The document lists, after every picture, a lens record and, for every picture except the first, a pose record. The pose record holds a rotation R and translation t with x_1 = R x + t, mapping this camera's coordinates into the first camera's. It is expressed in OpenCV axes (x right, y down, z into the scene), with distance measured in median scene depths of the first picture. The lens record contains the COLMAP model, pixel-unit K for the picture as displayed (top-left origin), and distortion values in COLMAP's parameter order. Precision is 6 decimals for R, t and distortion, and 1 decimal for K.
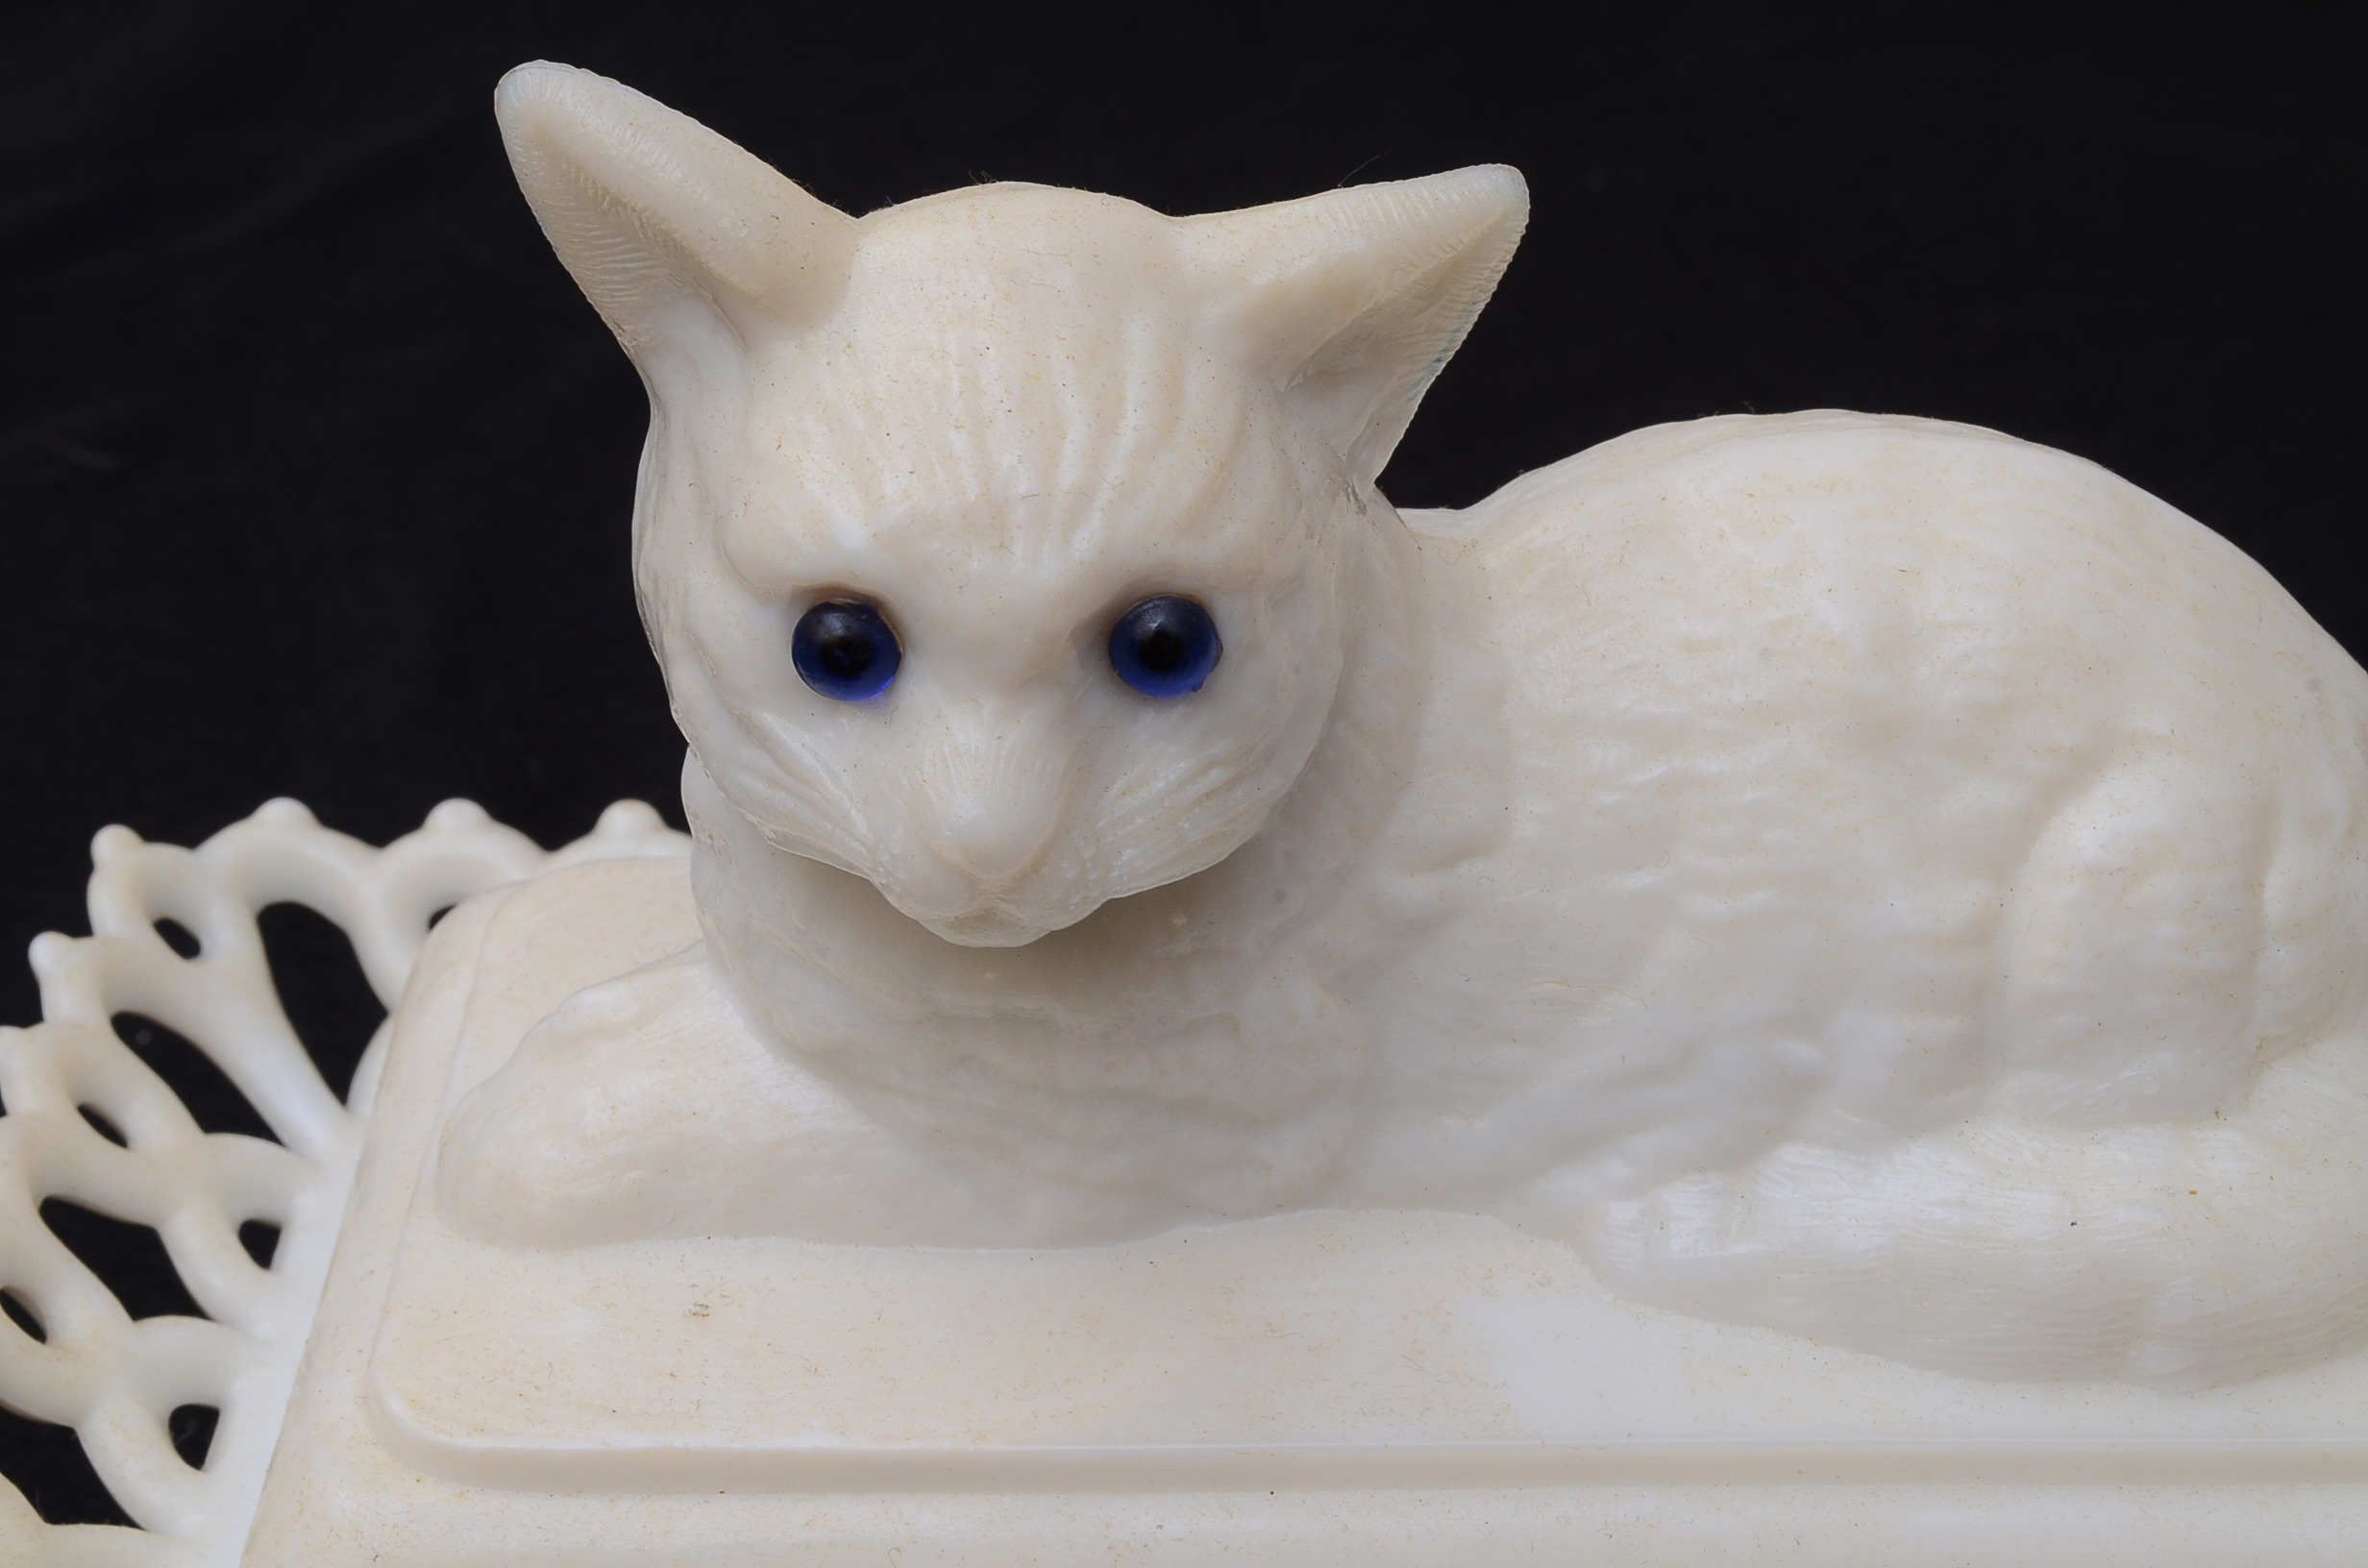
lens RADIAL K [[4687.9, 0, 1184.0], [0, 4687.9, 784.0], [0, 0, 1]] dist [-0.005917, 0.210982]
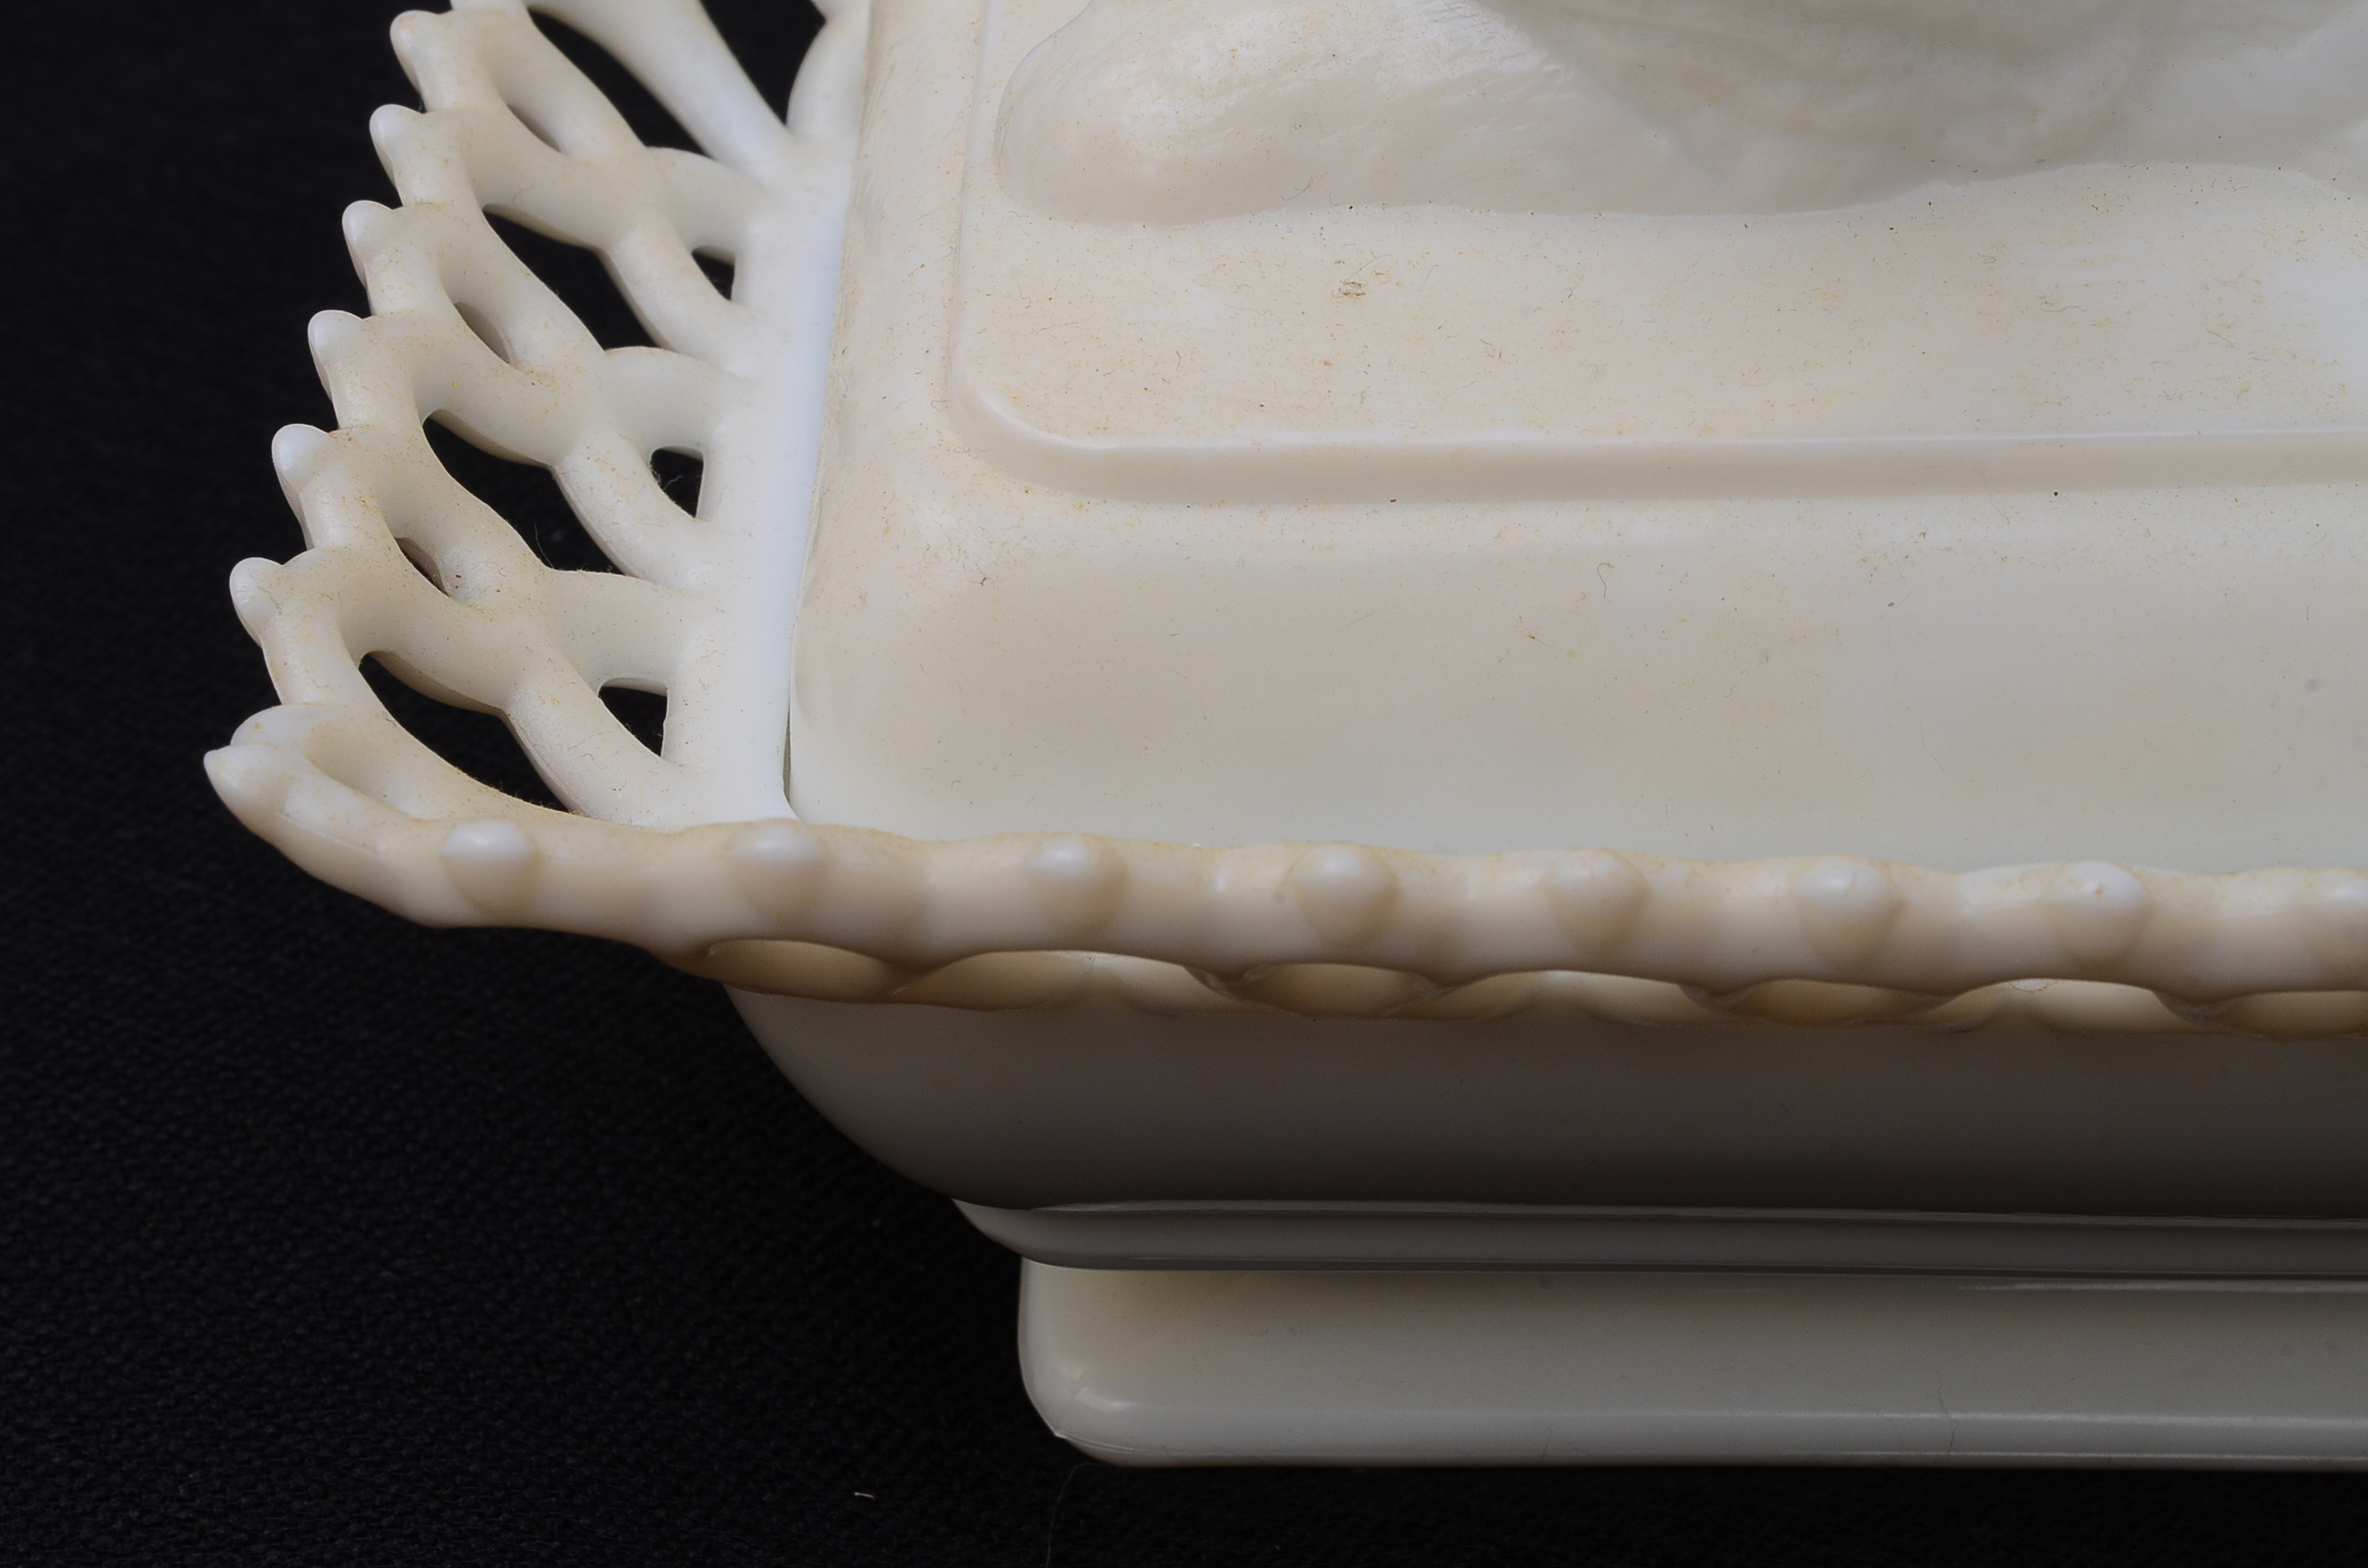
lens RADIAL K [[5104.5, 0, 1184.0], [0, 5104.5, 784.0], [0, 0, 1]] dist [-0.033528, 0.258679]
pose [[0.999953, -0.009438, -0.002426, -0.134143], [0.009684, 0.990175, 0.139497, 0.074074], [0.001085, -0.139514, 0.990220, 0.094056]]
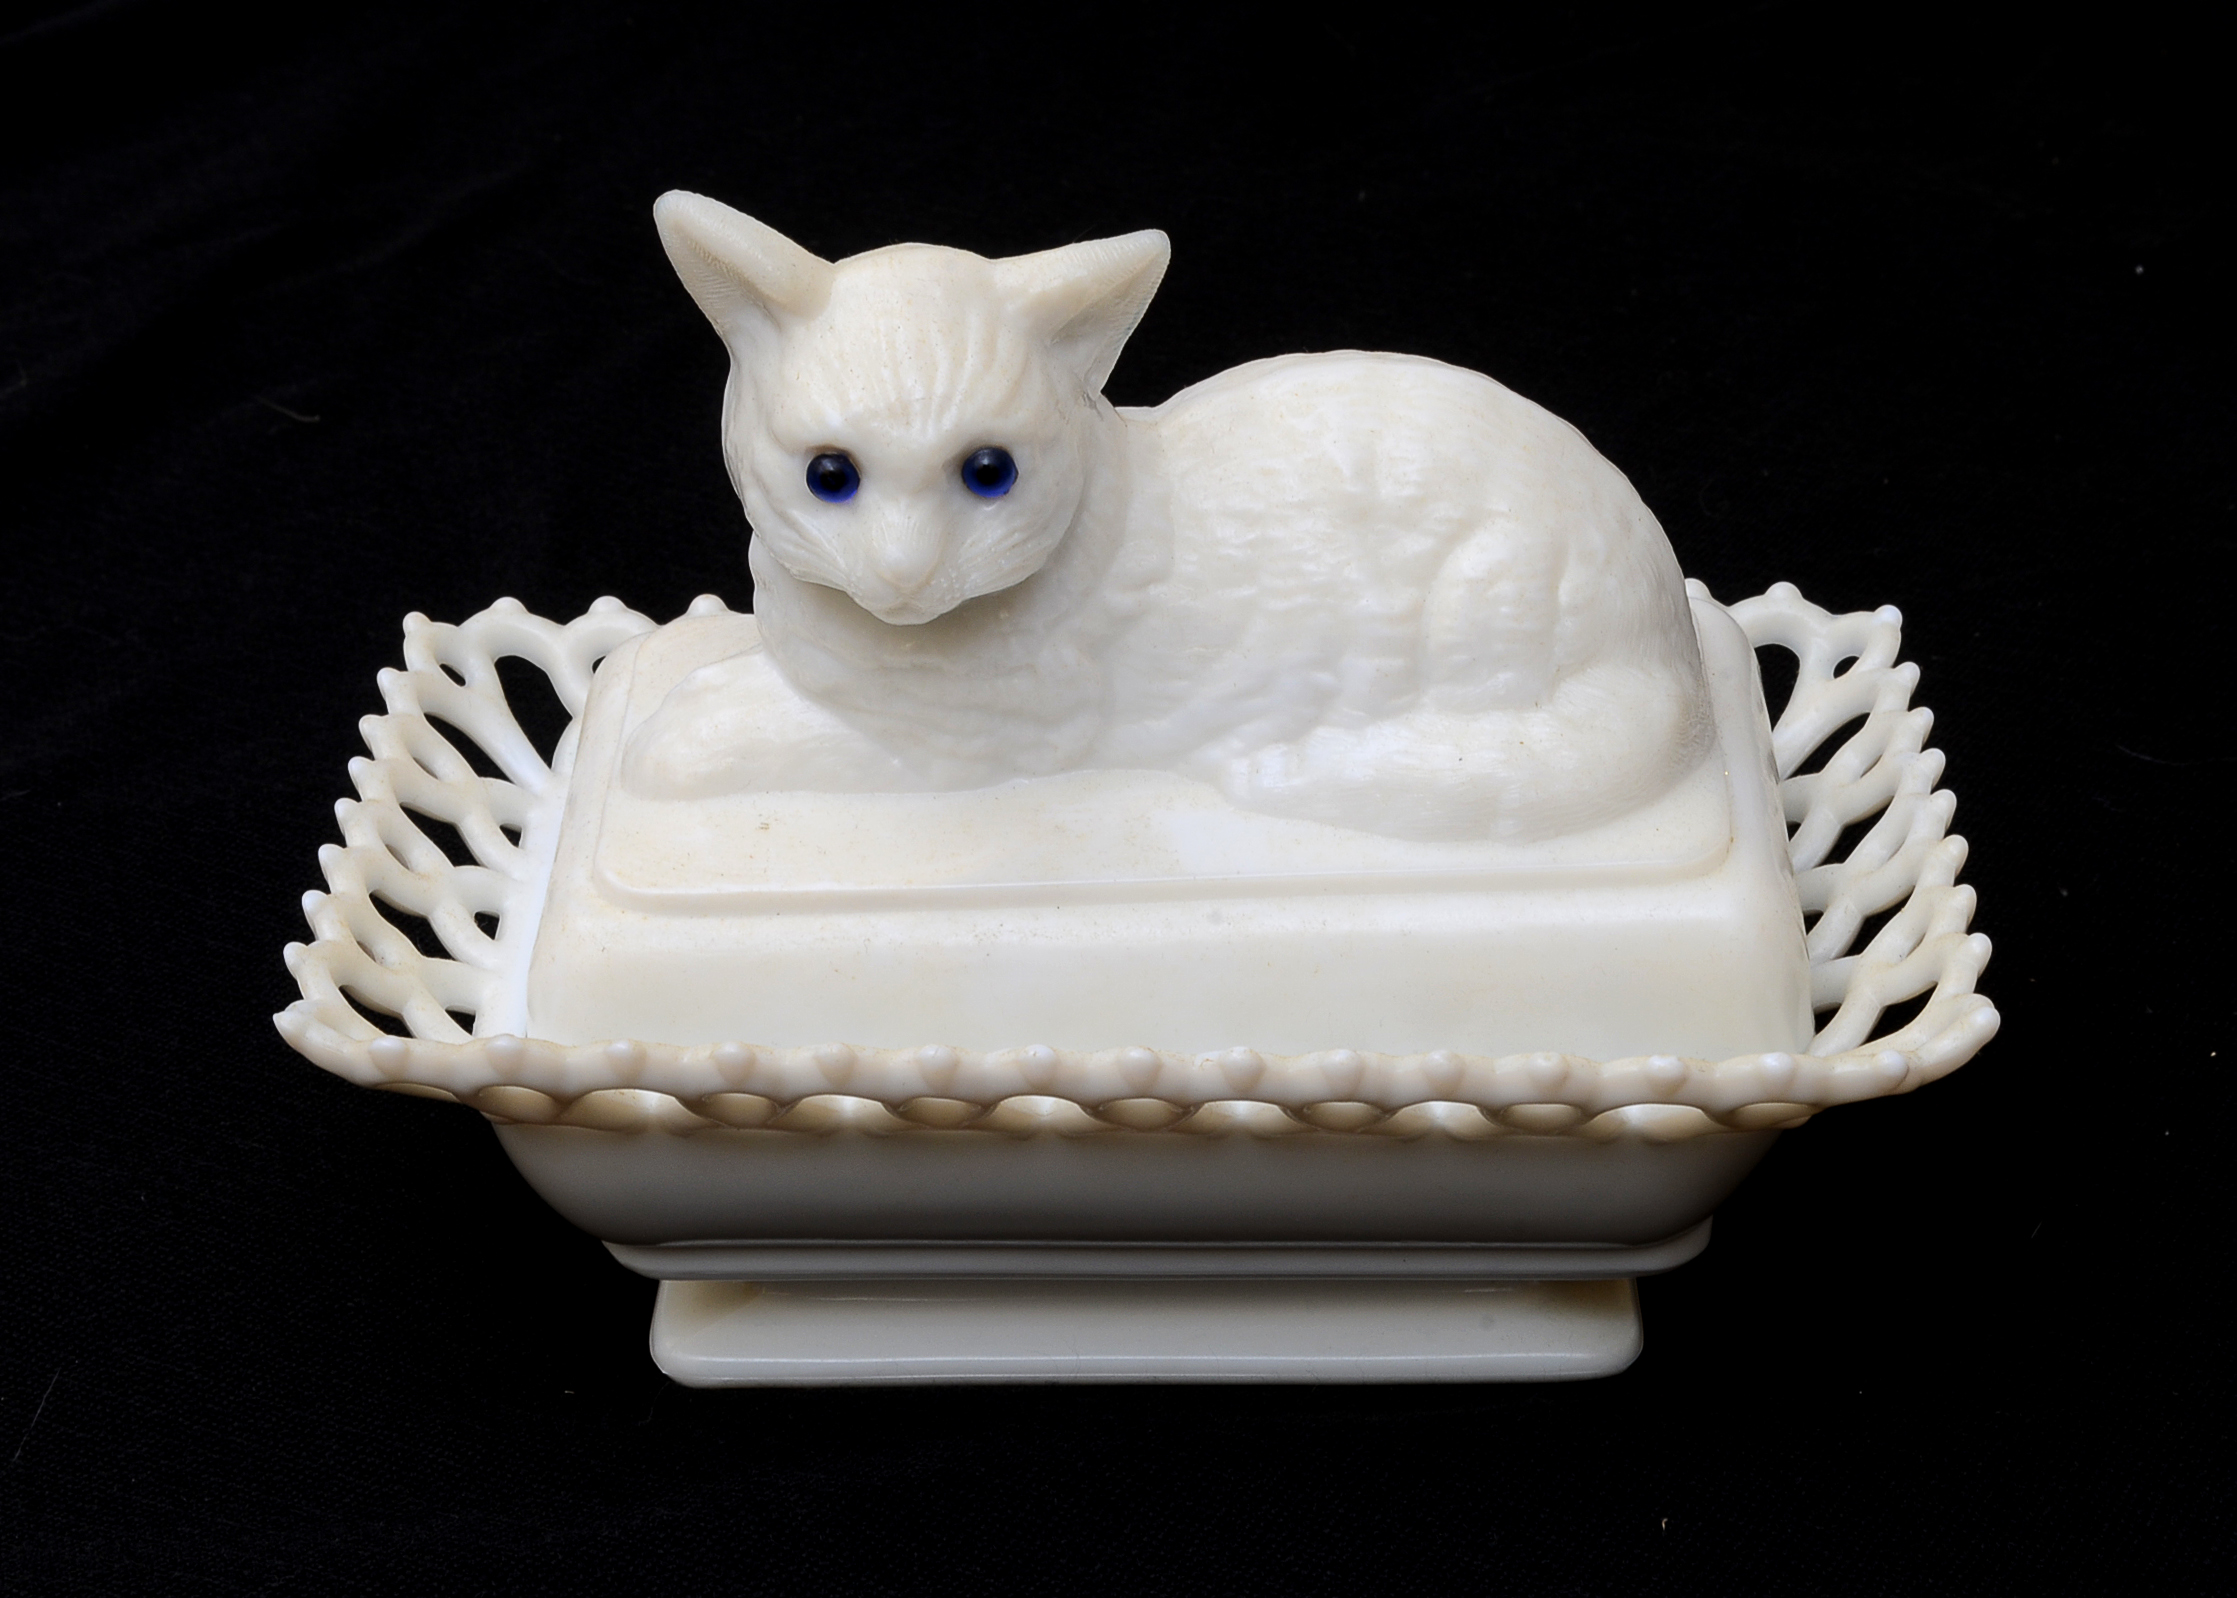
lens RADIAL K [[4878.2, 0, 1118.5], [0, 4878.2, 799.0], [0, 0, 1]] dist [0.011154, 0.064920]
pose [[0.999725, -0.021031, -0.010388, 0.065903], [0.021076, 0.999769, 0.004207, 0.097410], [0.010297, -0.004425, 0.999937, -1.038734]]
